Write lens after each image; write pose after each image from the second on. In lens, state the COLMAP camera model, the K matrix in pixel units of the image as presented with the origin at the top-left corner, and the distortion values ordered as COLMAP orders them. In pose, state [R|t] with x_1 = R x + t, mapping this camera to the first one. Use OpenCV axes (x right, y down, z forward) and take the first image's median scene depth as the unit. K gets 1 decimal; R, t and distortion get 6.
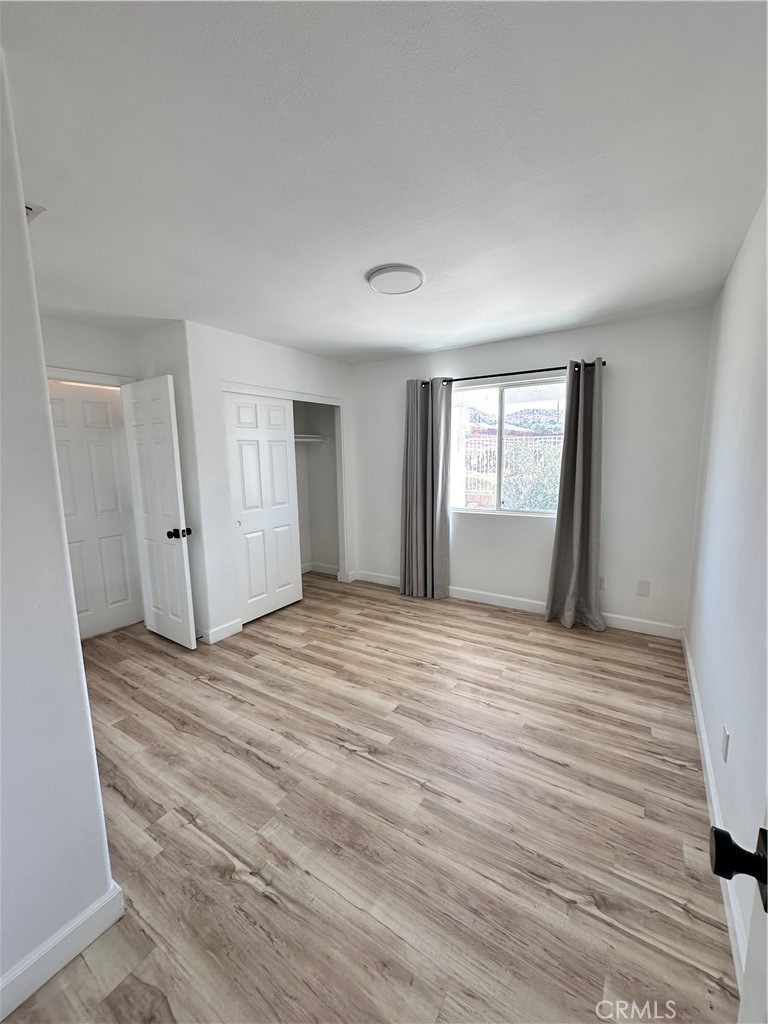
lens RADIAL K [[409.8, 0, 384.5], [0, 409.8, 514.5], [0, 0, 1]] dist [-0.007451, 0.001324]
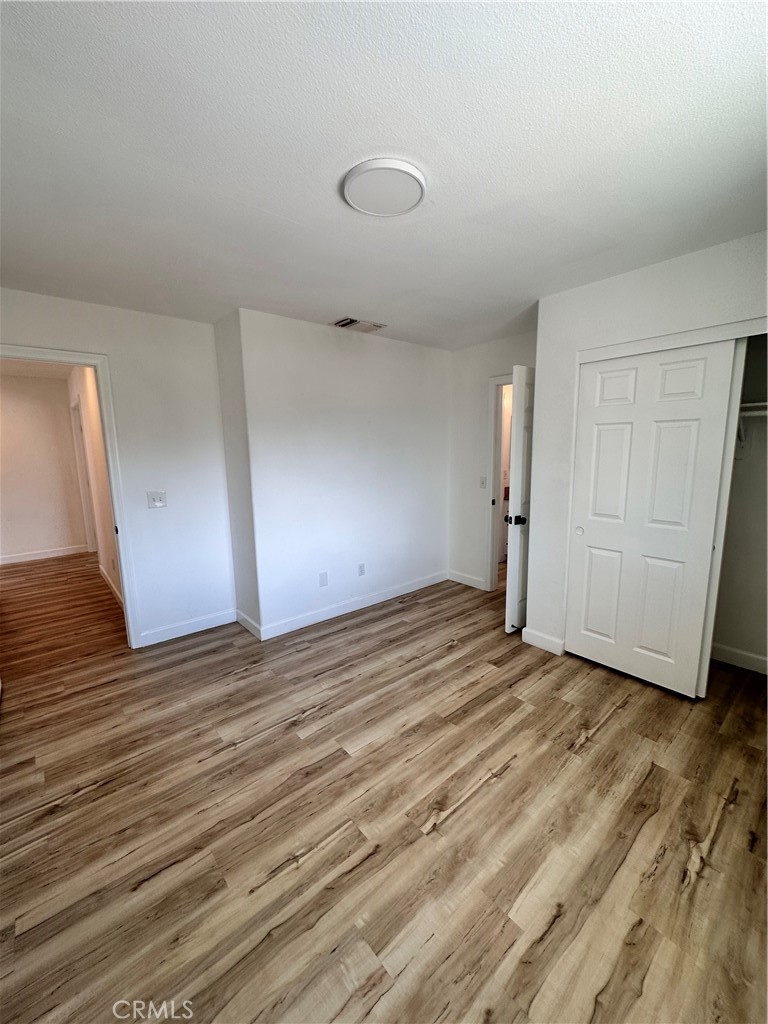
lens RADIAL K [[409.8, 0, 380.7], [0, 409.8, 512.5], [0, 0, 1]] dist [-0.007451, 0.001324]
pose [[-0.290451, 0.176825, -0.940410, 0.593970], [-0.119811, 0.968323, 0.219078, -0.165923], [0.949360, 0.176303, -0.260065, 1.000151]]
